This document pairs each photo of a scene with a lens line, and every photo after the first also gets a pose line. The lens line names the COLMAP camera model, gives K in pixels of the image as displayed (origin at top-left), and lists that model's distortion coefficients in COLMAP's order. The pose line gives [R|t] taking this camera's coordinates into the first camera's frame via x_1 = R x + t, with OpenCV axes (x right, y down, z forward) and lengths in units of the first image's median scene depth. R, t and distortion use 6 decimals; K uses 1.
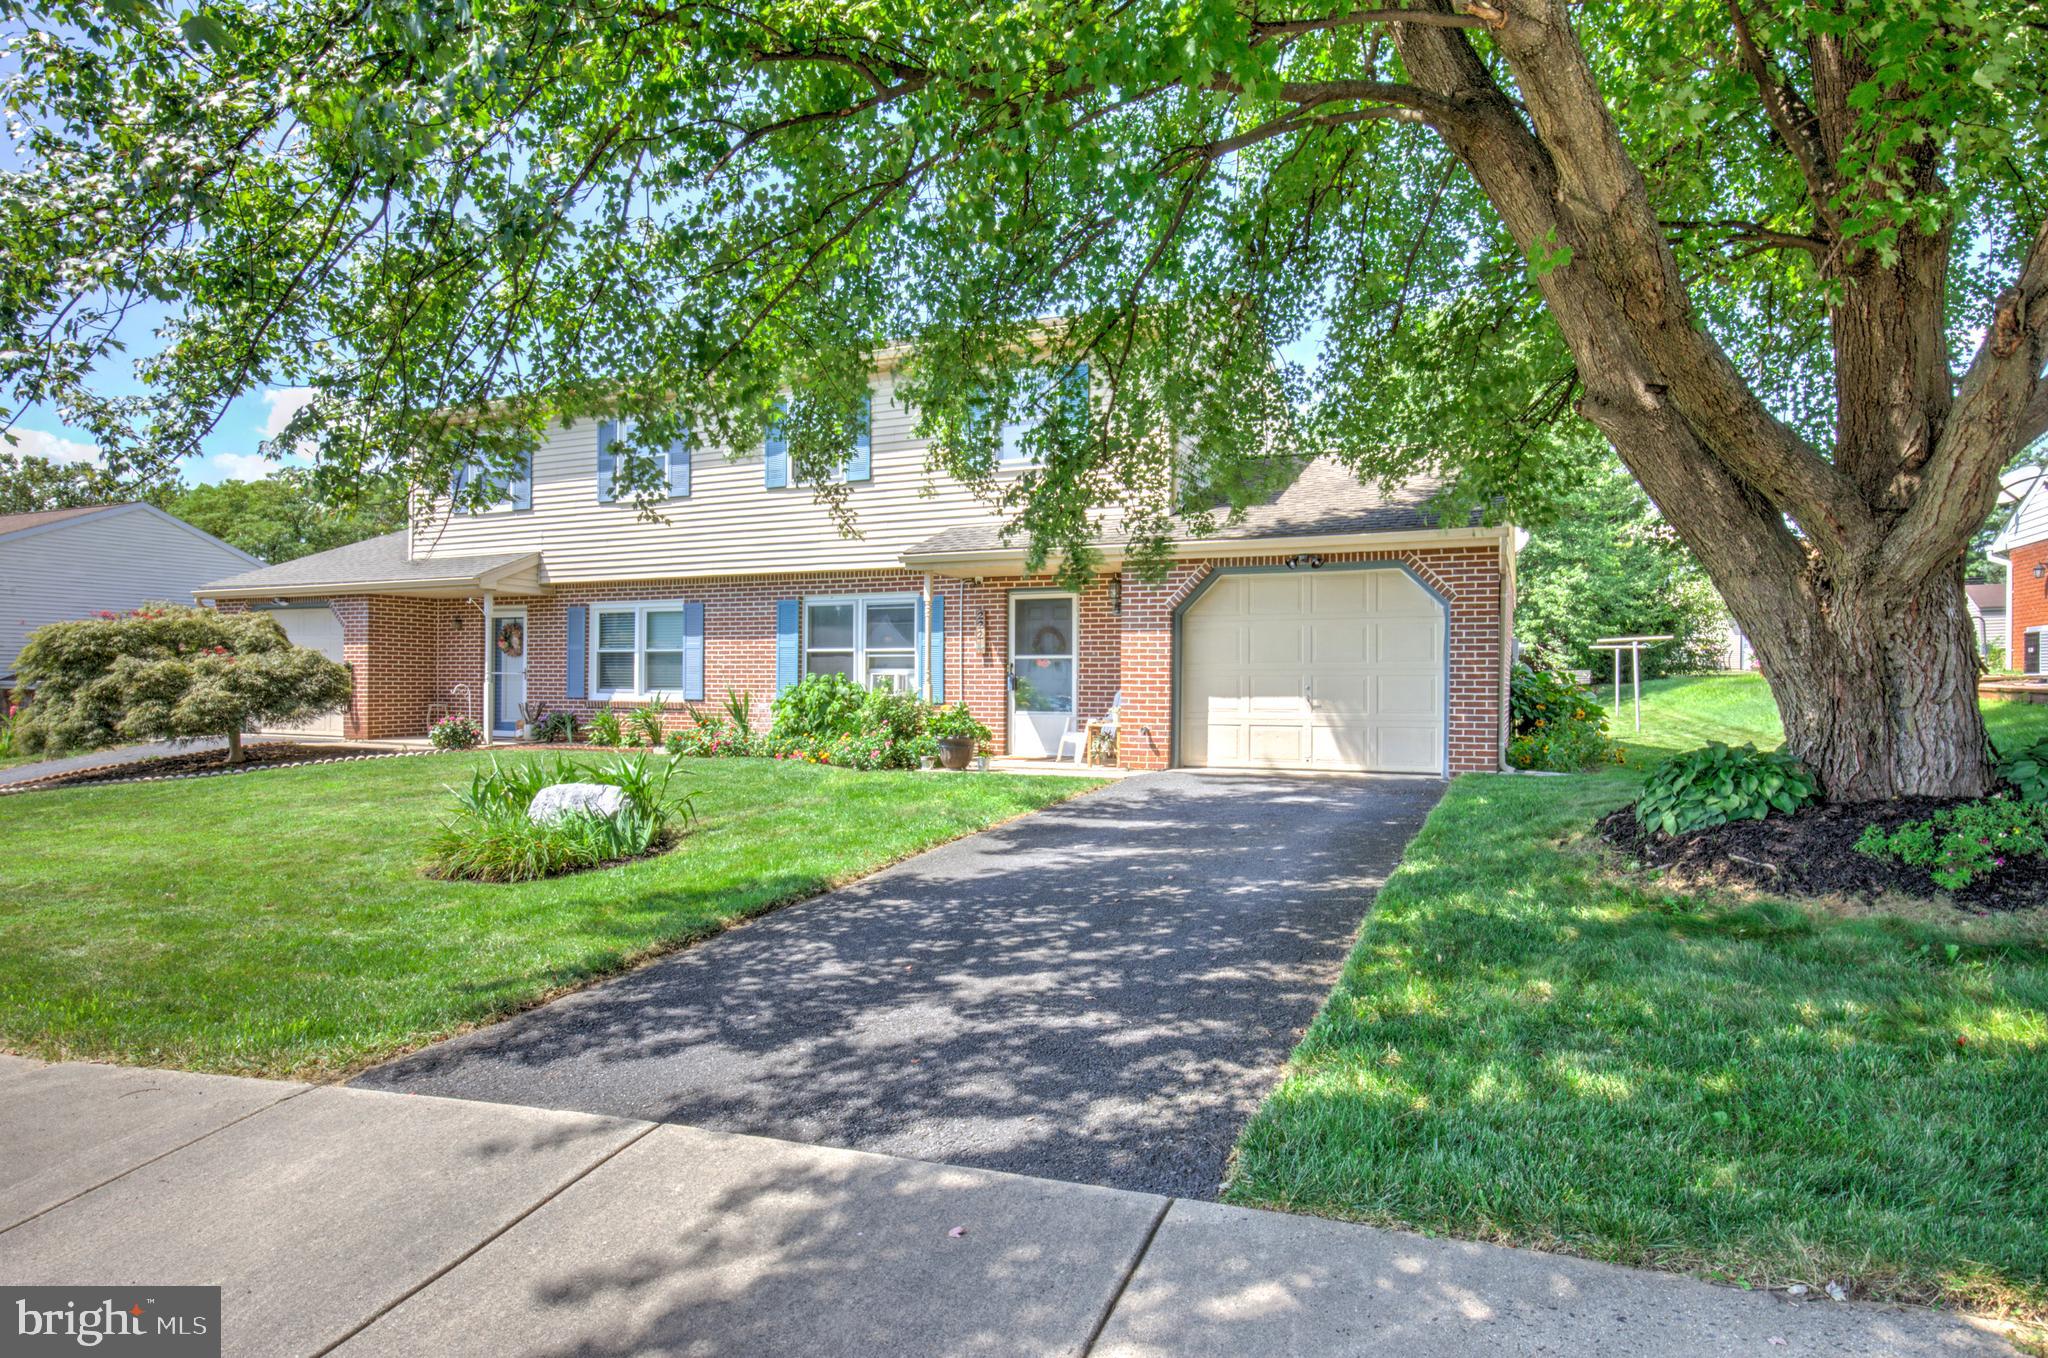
lens RADIAL K [[1138.3, 0, 1024.0], [0, 1138.3, 679.0], [0, 0, 1]] dist [-0.018069, 0.000085]
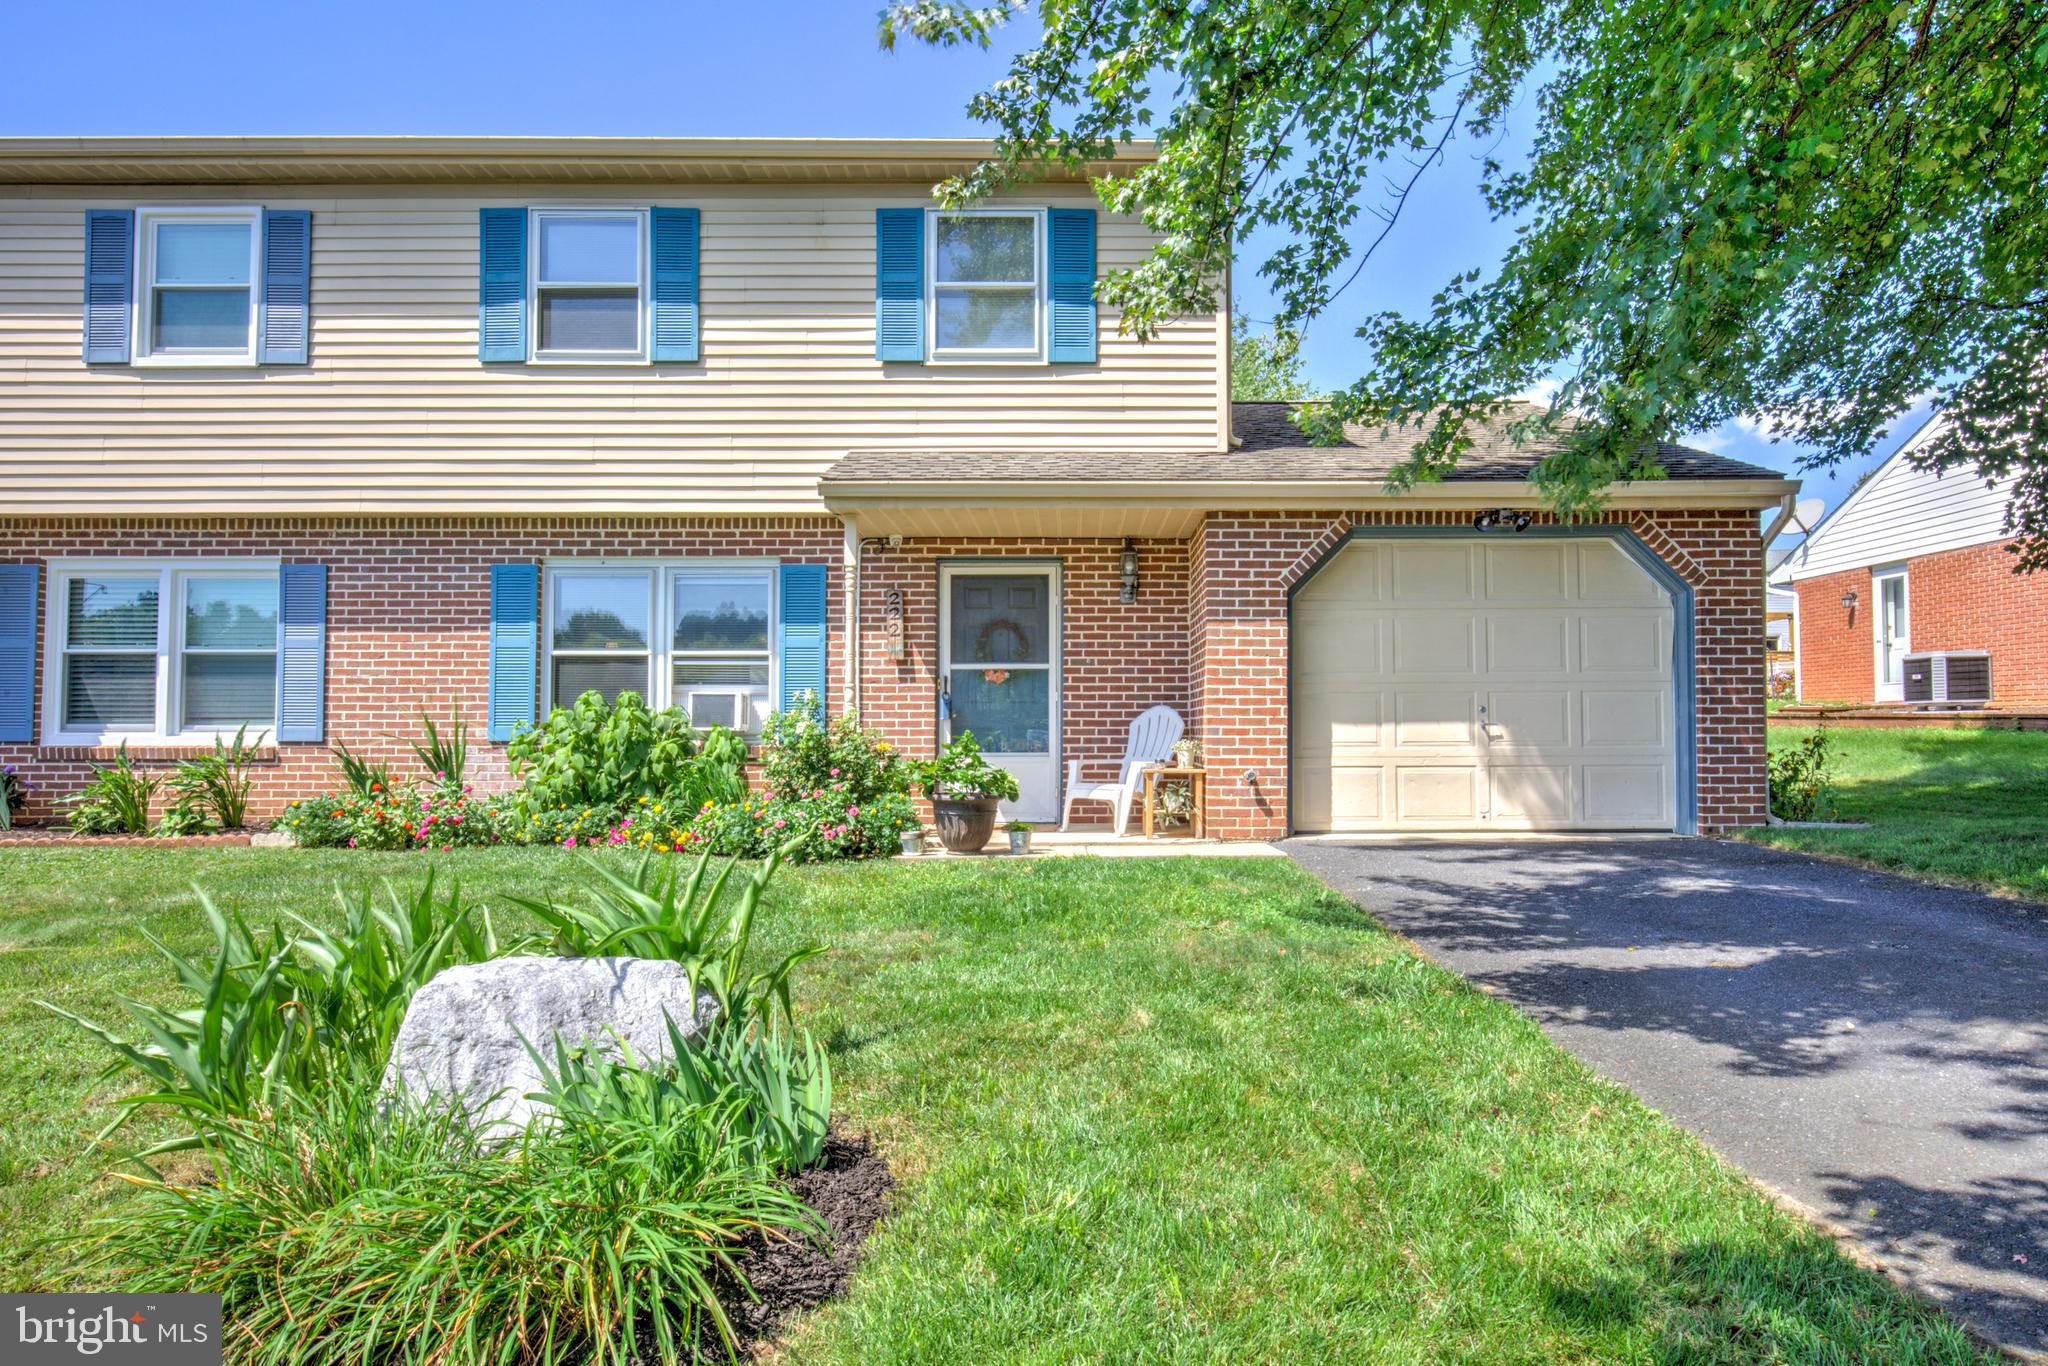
lens RADIAL K [[1221.5, 0, 1024.0], [0, 1221.5, 683.0], [0, 0, 1]] dist [-0.000320, -0.004312]
pose [[0.908515, 0.010387, 0.417724, -0.266259], [0.004531, 0.999387, -0.034705, 0.014235], [-0.417828, 0.033423, 0.907911, 0.395144]]
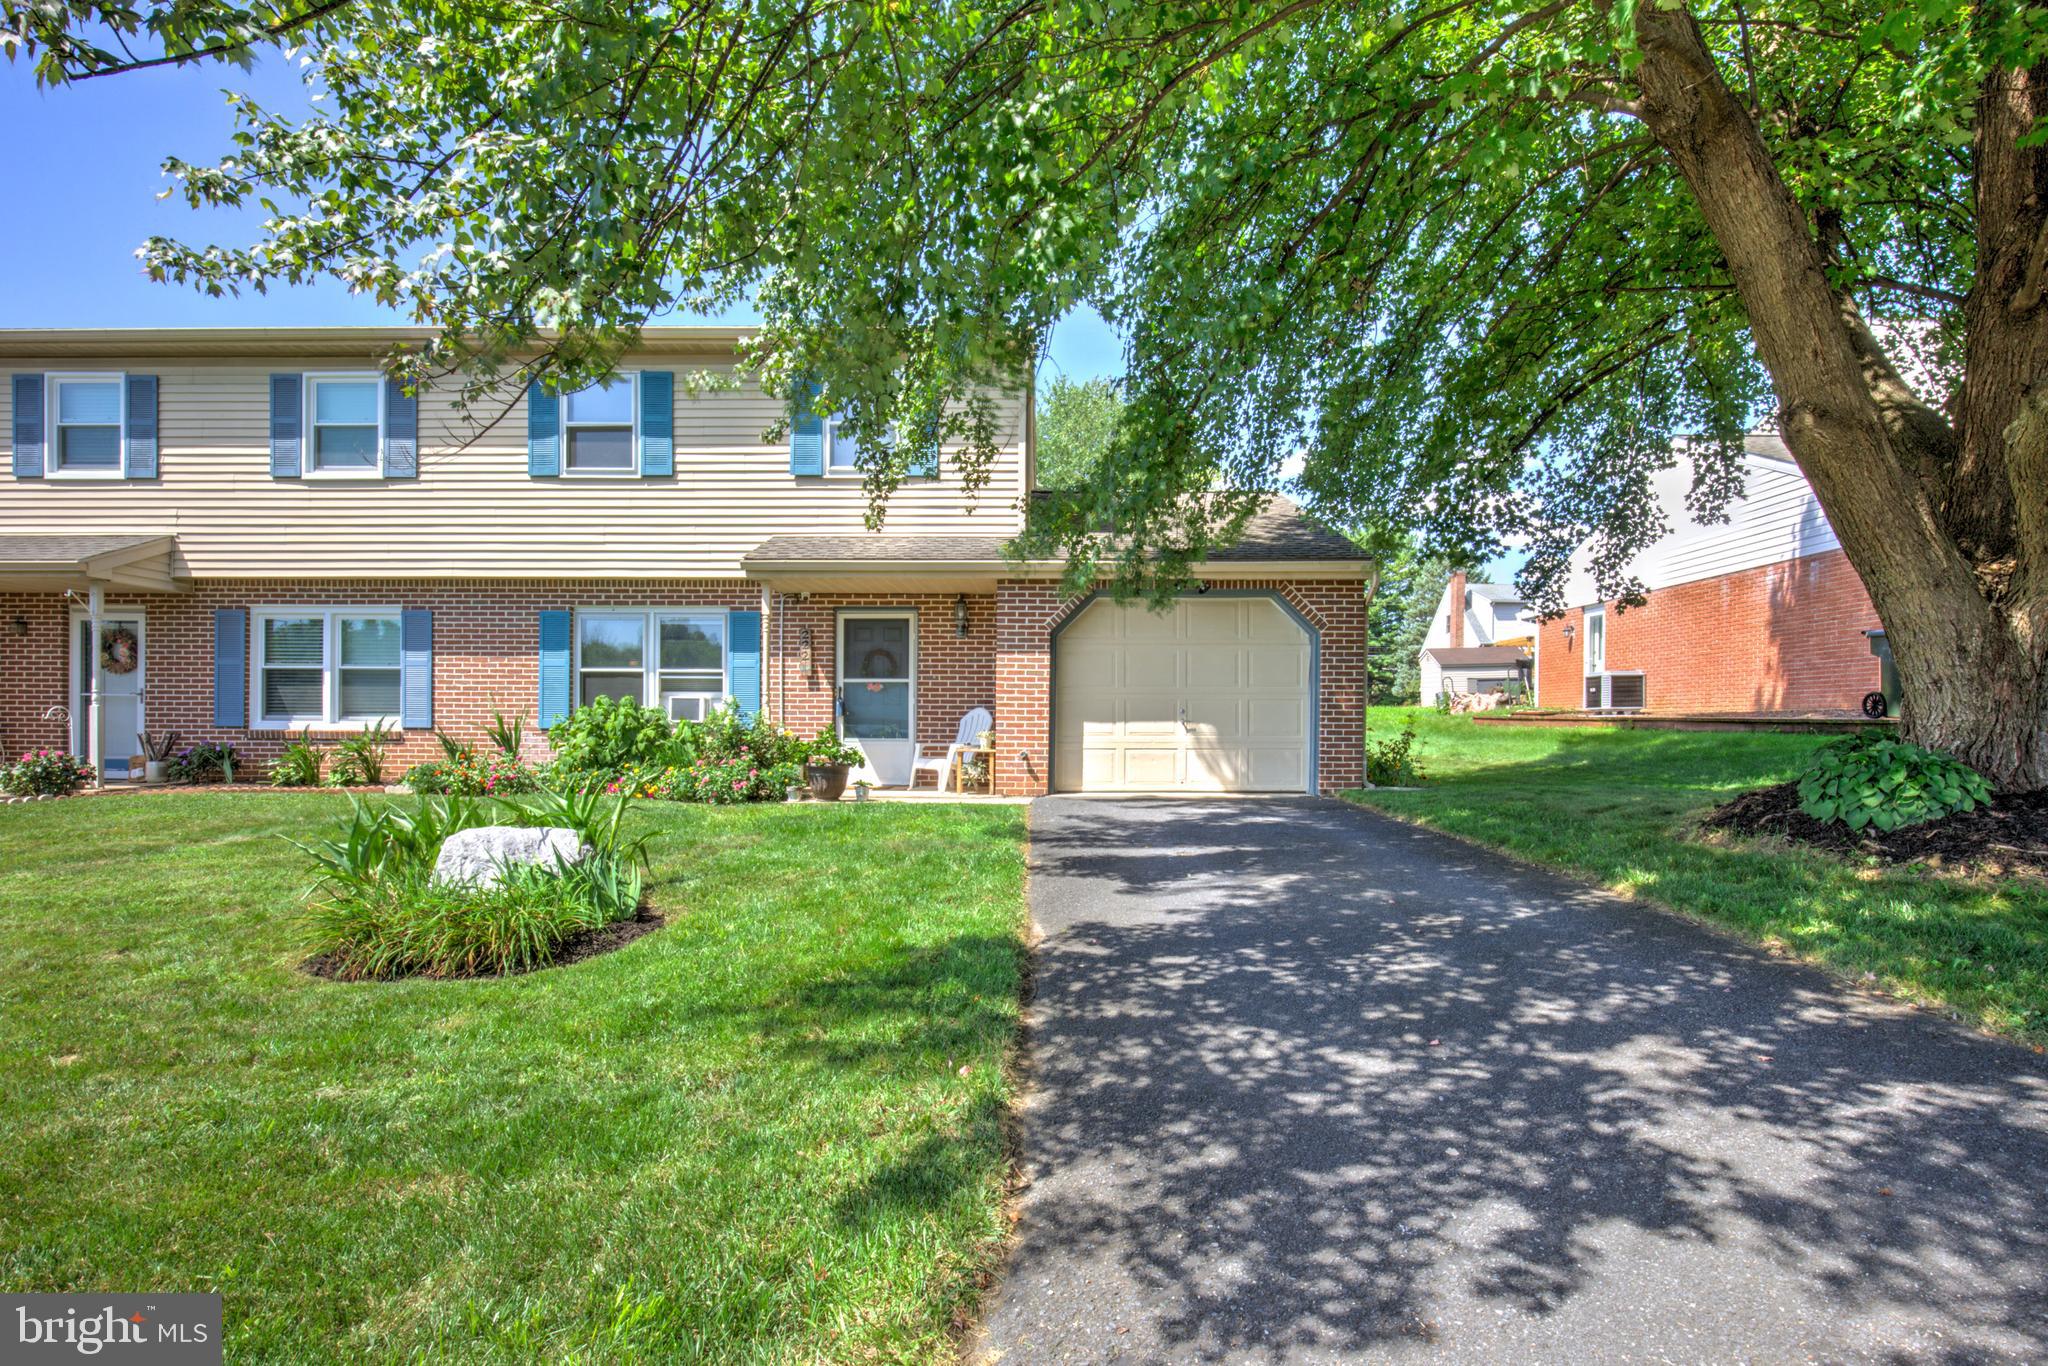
lens RADIAL K [[1031.1, 0, 994.9], [0, 1031.1, 731.9], [0, 0, 1]] dist [0.002233, 0.001923]
pose [[0.924521, -0.000819, 0.381131, -0.227692], [-0.002516, 0.999963, 0.008252, 0.016535], [-0.381123, -0.008588, 0.924484, 0.181826]]
